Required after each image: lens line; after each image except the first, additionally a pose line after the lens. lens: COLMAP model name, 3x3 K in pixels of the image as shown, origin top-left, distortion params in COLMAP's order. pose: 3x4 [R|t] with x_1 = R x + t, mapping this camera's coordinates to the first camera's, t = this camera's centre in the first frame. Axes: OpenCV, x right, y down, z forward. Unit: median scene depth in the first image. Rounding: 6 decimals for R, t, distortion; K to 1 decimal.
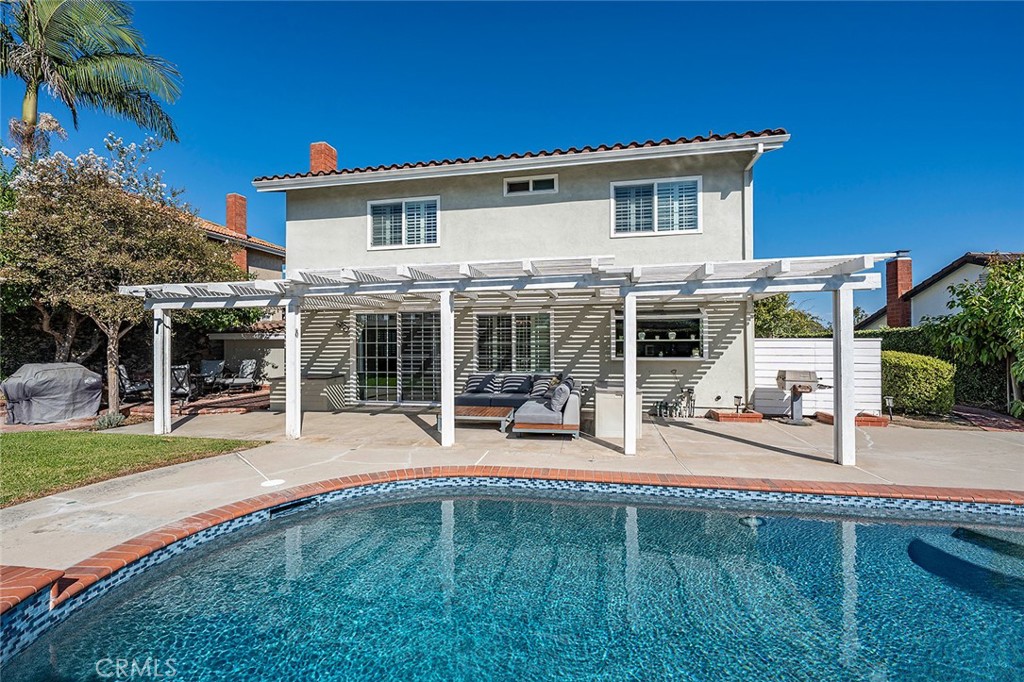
lens RADIAL K [[419.0, 0, 508.1], [0, 419.0, 343.1], [0, 0, 1]] dist [-0.002267, 0.000024]
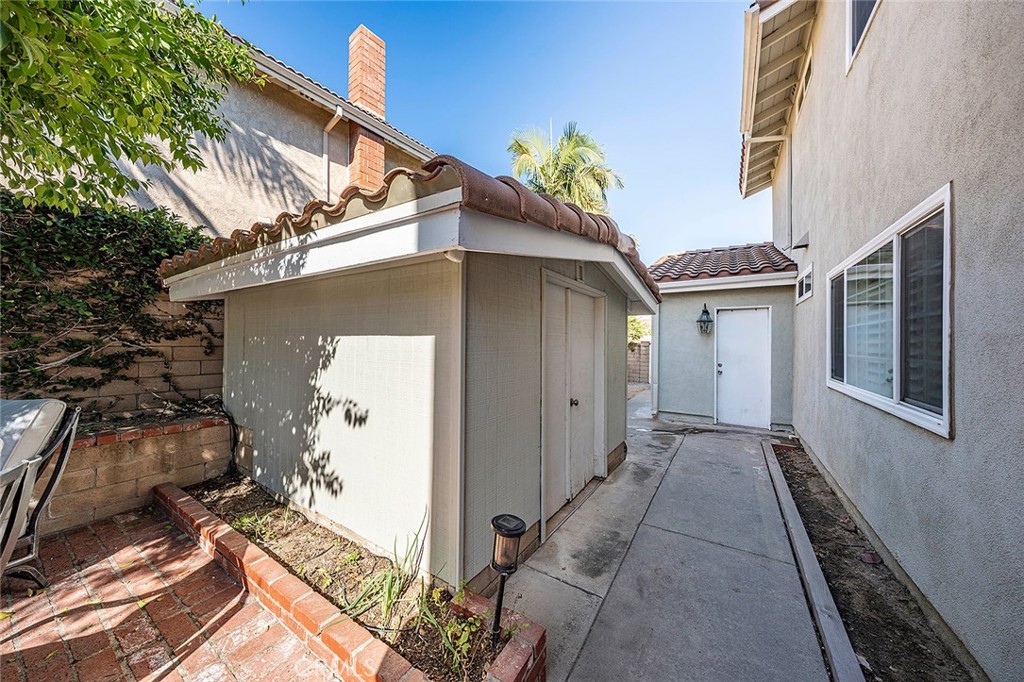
lens RADIAL K [[339.7, 0, 512.0], [0, 339.7, 341.0], [0, 0, 1]] dist [-0.006634, 0.000023]
pose [[0.933122, 0.011110, -0.359389, -0.451023], [-0.009146, 0.999933, 0.007164, 0.014396], [0.359444, -0.003397, 0.933160, 0.916649]]
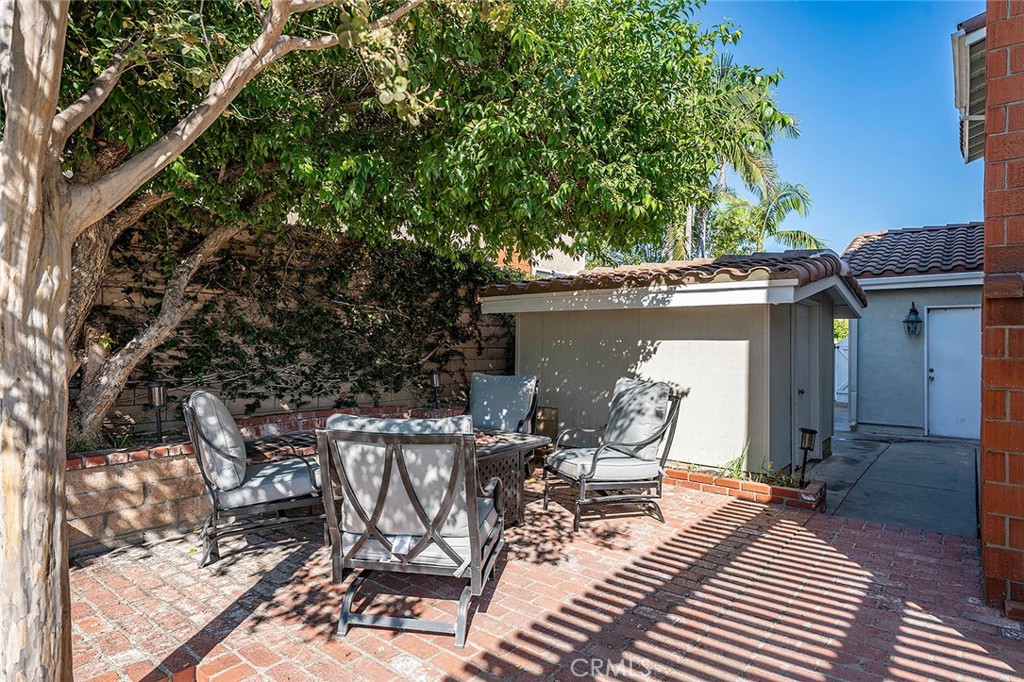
lens RADIAL K [[559.6, 0, 512.0], [0, 559.6, 341.0], [0, 0, 1]] dist [-0.001090, -0.000221]
pose [[0.887292, 0.006868, -0.461157, -0.491090], [-0.007175, 0.999974, 0.001088, 0.014953], [0.461152, 0.002343, 0.887318, 0.613585]]
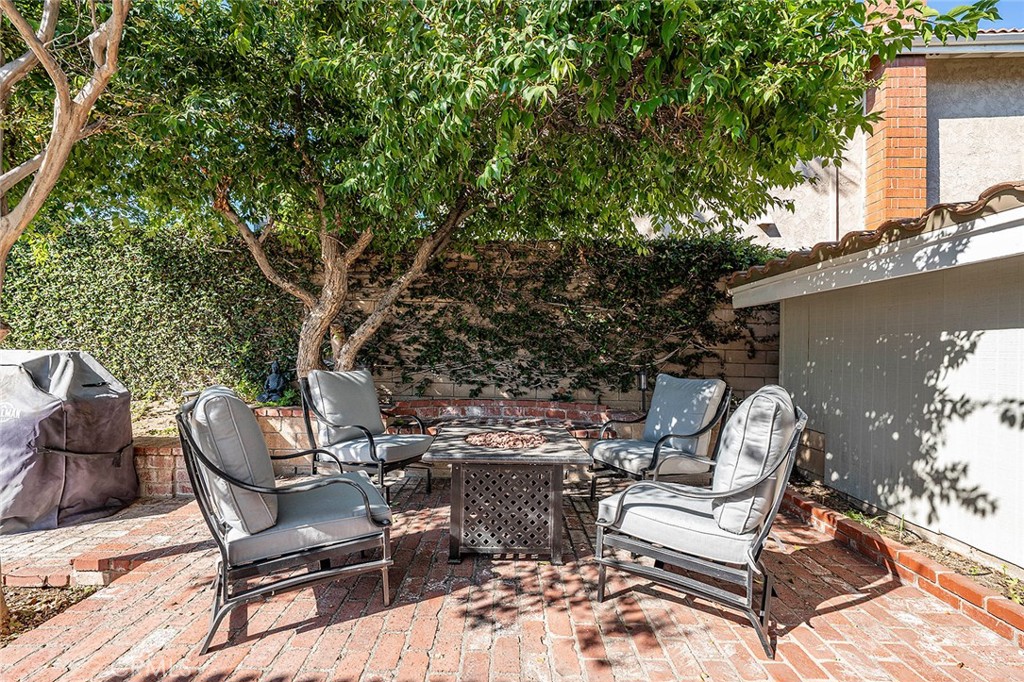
lens RADIAL K [[454.3, 0, 513.0], [0, 454.3, 337.9], [0, 0, 1]] dist [-0.004635, 0.000000]
pose [[0.197720, -0.022961, -0.979990, -0.443547], [-0.013861, 0.999560, -0.026216, 0.025165], [0.980160, 0.018767, 0.197315, 0.815807]]
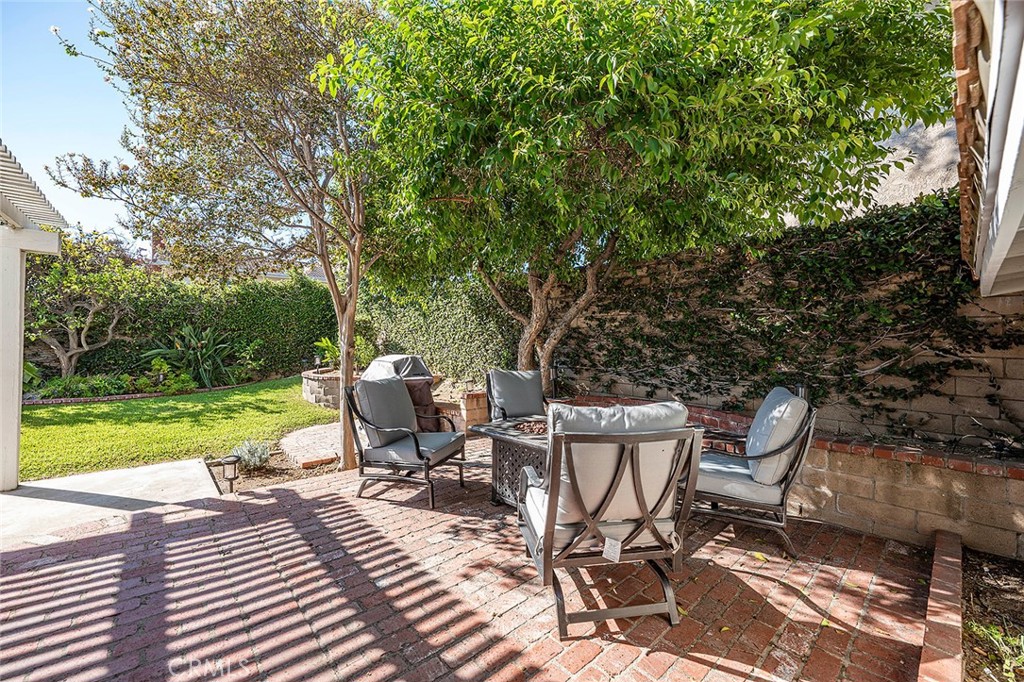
lens RADIAL K [[407.8, 0, 512.0], [0, 407.8, 341.0], [0, 0, 1]] dist [0.000636, 0.000094]
pose [[-0.600679, -0.012039, -0.799399, -0.441130], [-0.005323, 0.999925, -0.011060, 0.017193], [0.799472, -0.002388, -0.600698, 0.980358]]
